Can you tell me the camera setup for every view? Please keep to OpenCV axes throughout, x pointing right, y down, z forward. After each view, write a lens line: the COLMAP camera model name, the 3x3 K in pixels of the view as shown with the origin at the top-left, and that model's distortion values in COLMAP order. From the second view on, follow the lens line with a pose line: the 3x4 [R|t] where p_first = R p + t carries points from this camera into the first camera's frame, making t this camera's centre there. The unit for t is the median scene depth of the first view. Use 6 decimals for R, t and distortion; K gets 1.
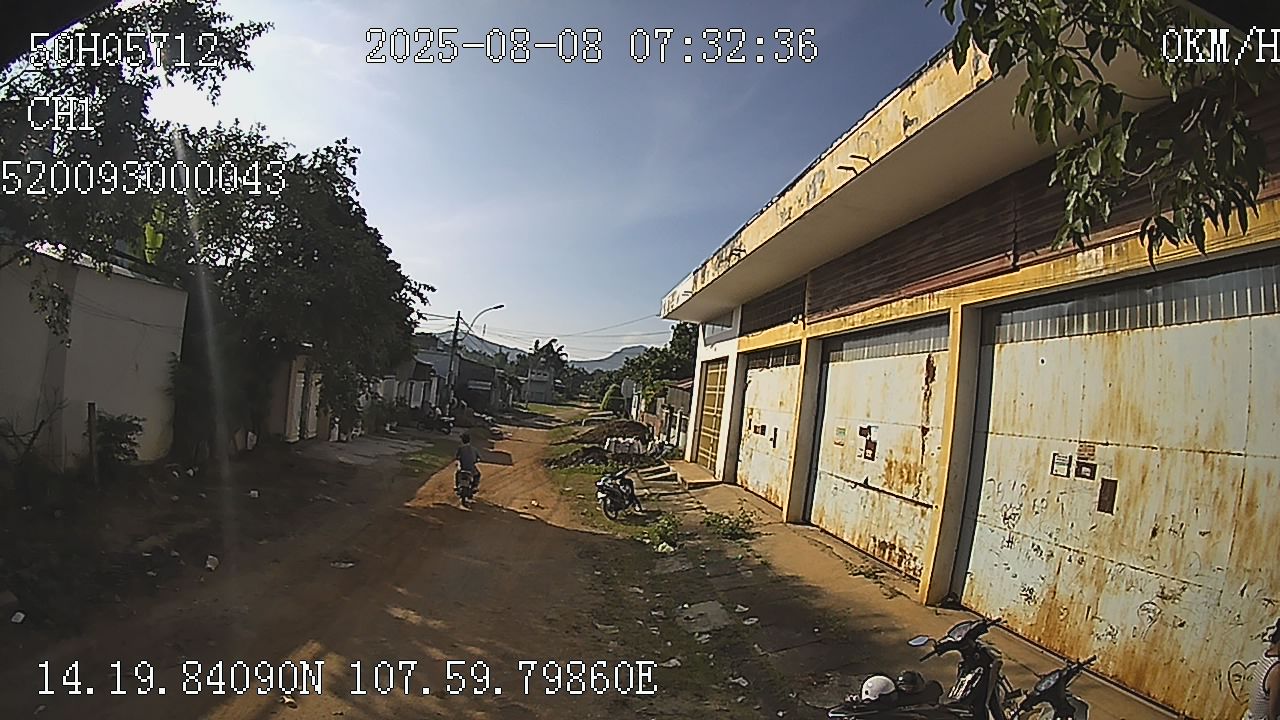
lens RADIAL K [[848.3, 0, 645.3], [0, 848.3, 323.3], [0, 0, 1]] dist [-0.335281, 0.080924]
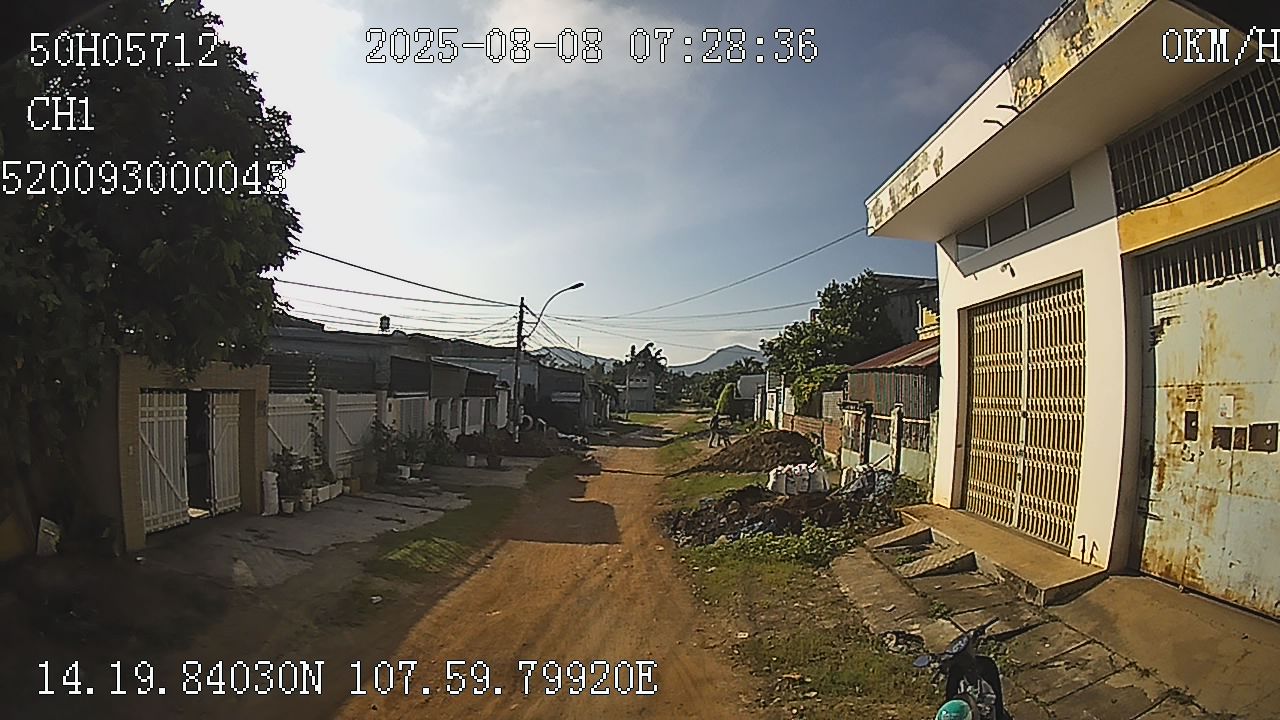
lens RADIAL K [[848.3, 0, 624.0], [0, 848.3, 339.0], [0, 0, 1]] dist [-0.335281, 0.080924]
pose [[0.987374, -0.080939, -0.136166, -0.039761], [0.082686, 0.996550, 0.007217, 0.024746], [0.135112, -0.018385, 0.990660, 0.289449]]
